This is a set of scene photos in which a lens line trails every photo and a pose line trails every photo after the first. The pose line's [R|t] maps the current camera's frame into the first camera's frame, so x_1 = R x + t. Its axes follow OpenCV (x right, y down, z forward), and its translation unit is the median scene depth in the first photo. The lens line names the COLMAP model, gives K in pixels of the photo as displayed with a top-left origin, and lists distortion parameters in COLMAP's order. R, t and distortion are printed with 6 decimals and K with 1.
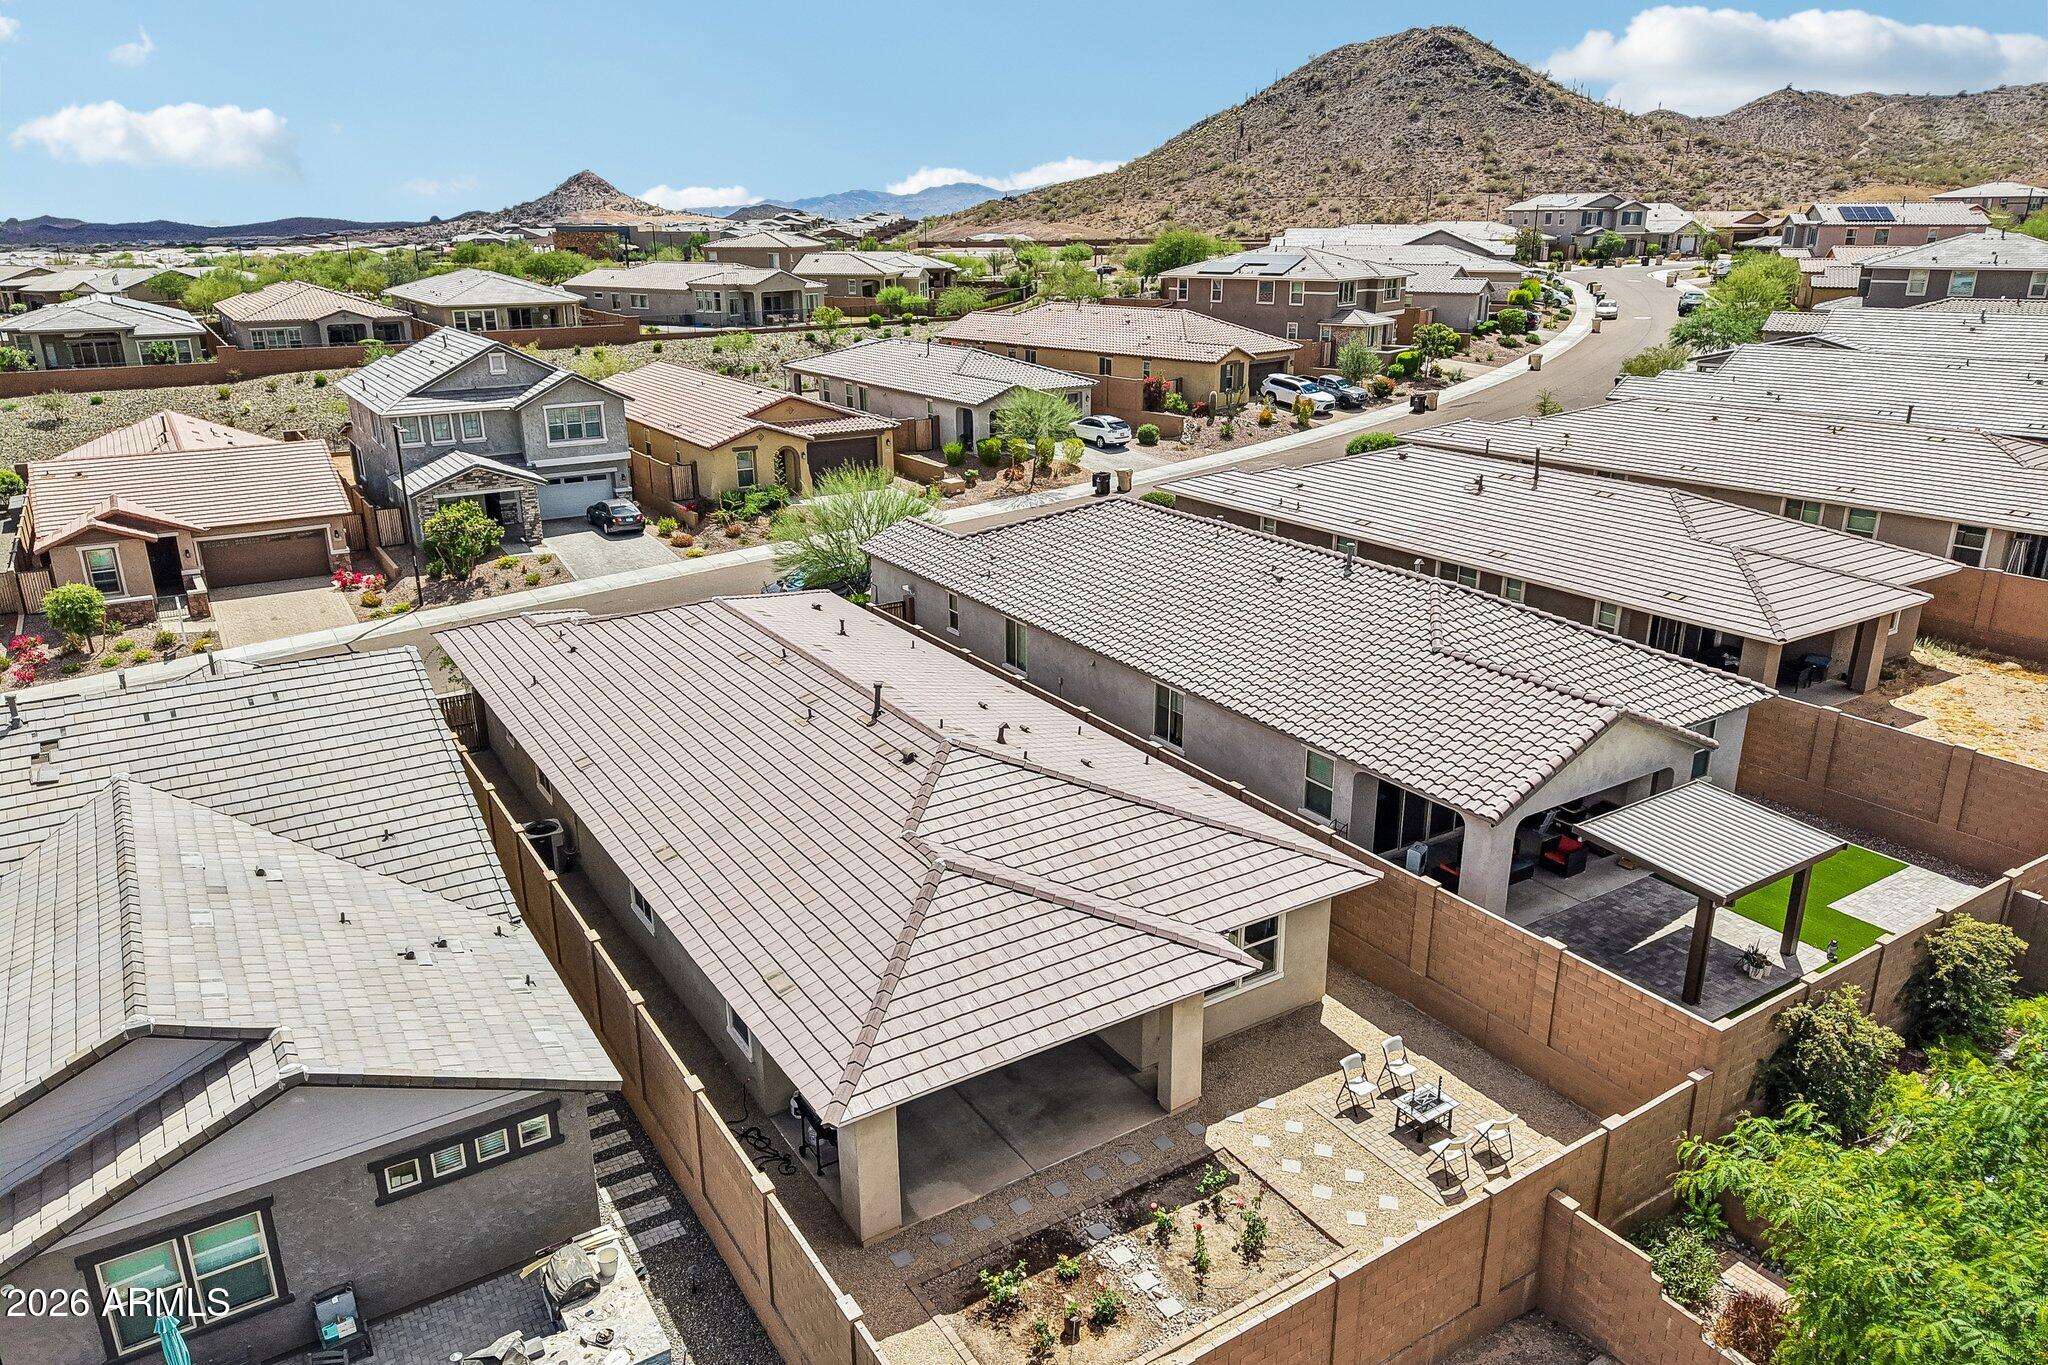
lens RADIAL K [[1366.4, 0, 1026.2], [0, 1366.4, 688.5], [0, 0, 1]] dist [0.021835, -0.017353]
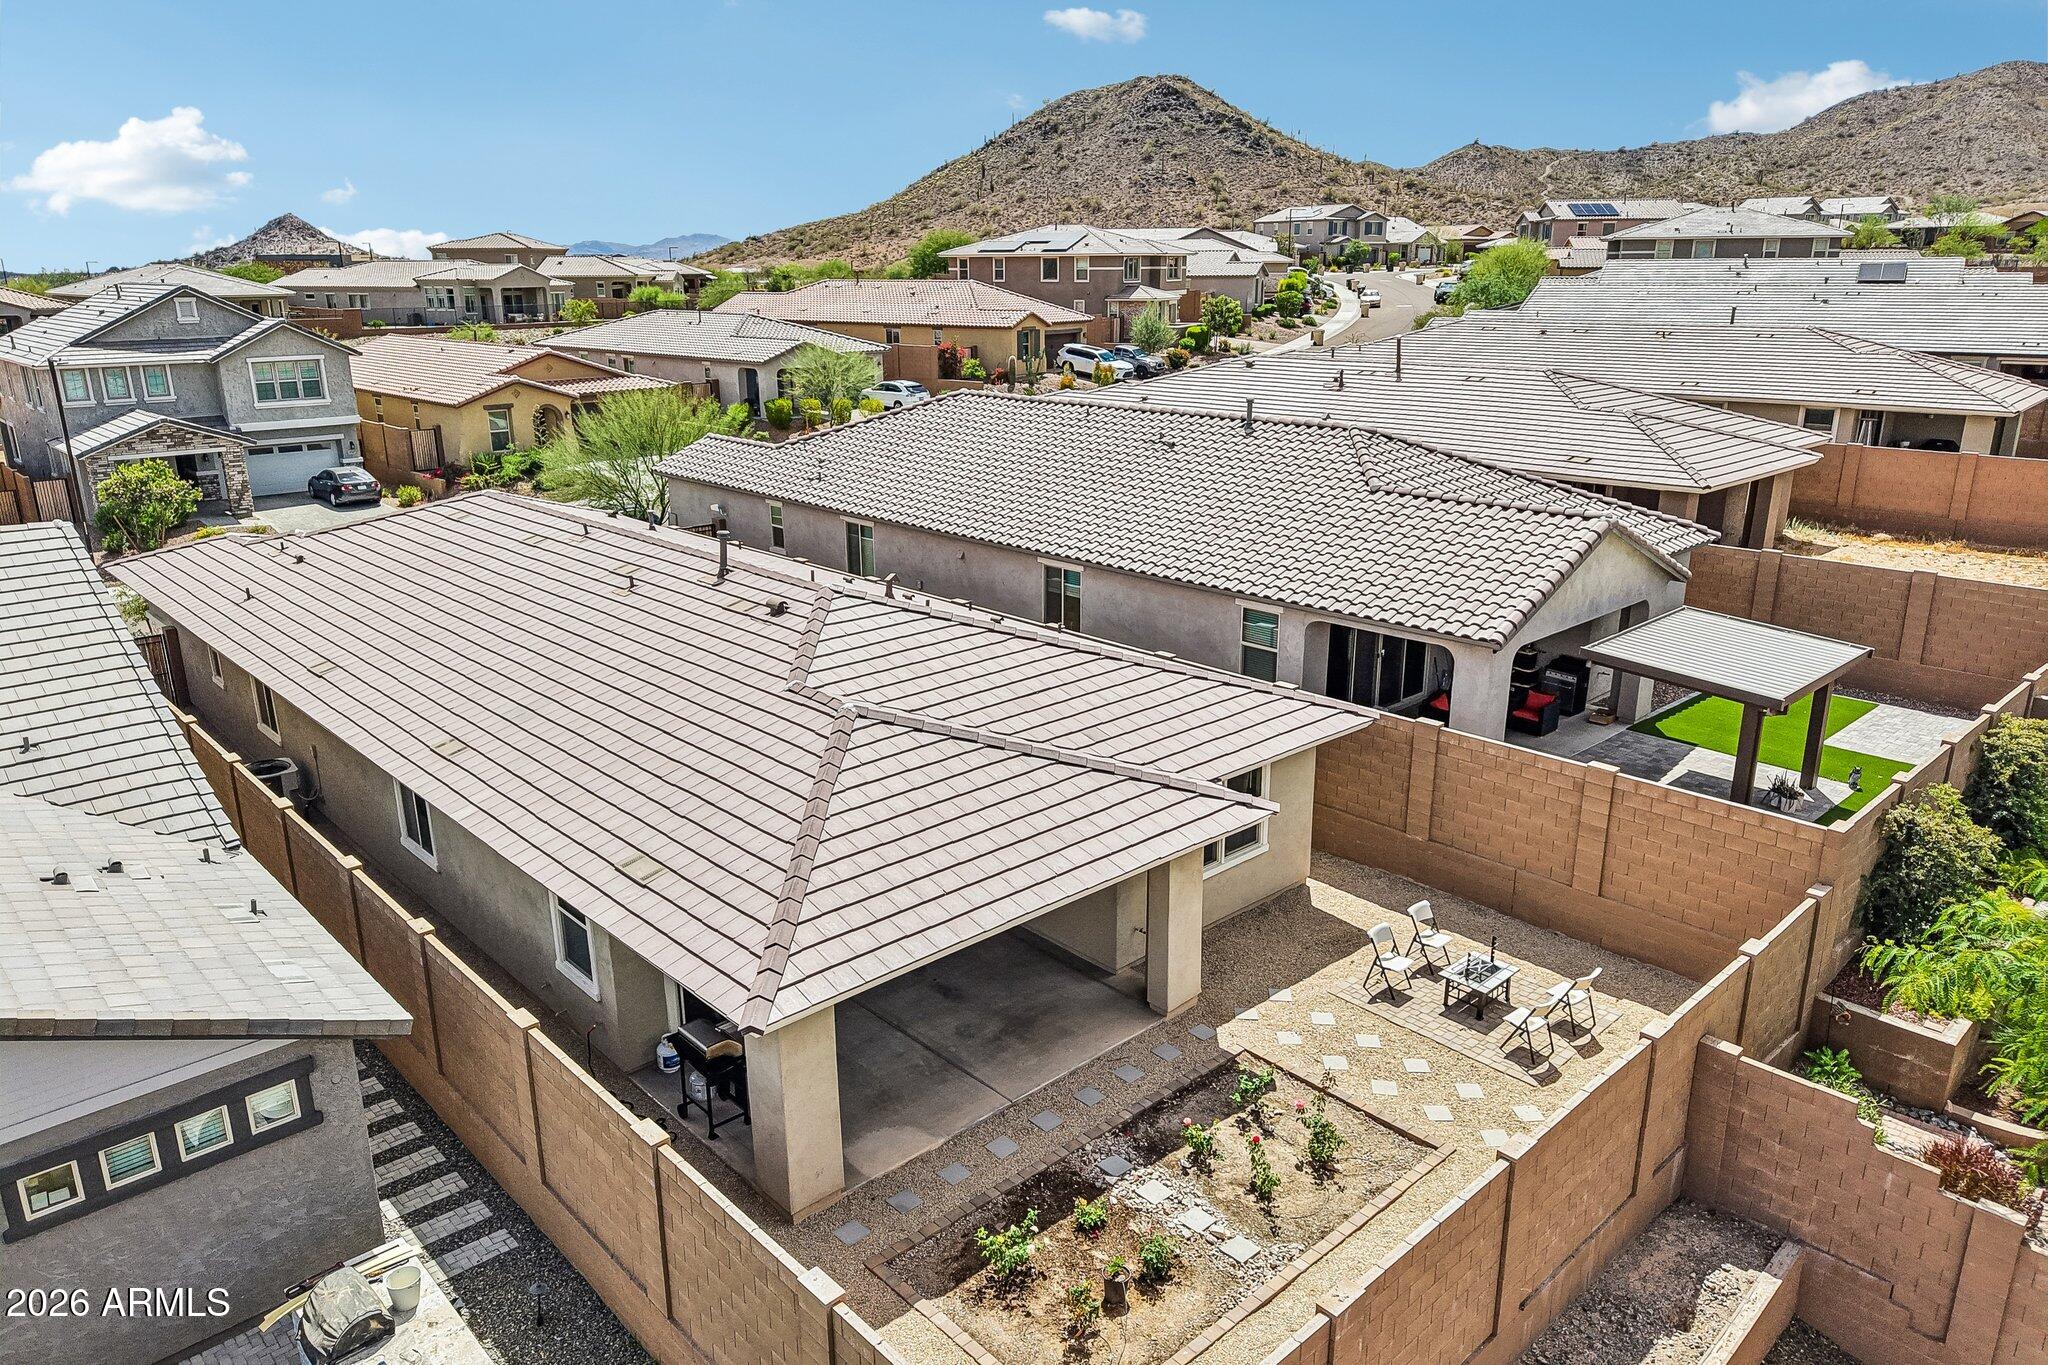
lens RADIAL K [[1366.4, 0, 1026.2], [0, 1366.4, 688.5], [0, 0, 1]] dist [0.021835, -0.017353]
pose [[0.984106, -0.054108, 0.169138, -0.084382], [0.059784, 0.997800, -0.028647, 0.131384], [-0.167215, 0.038303, 0.985176, 0.229310]]
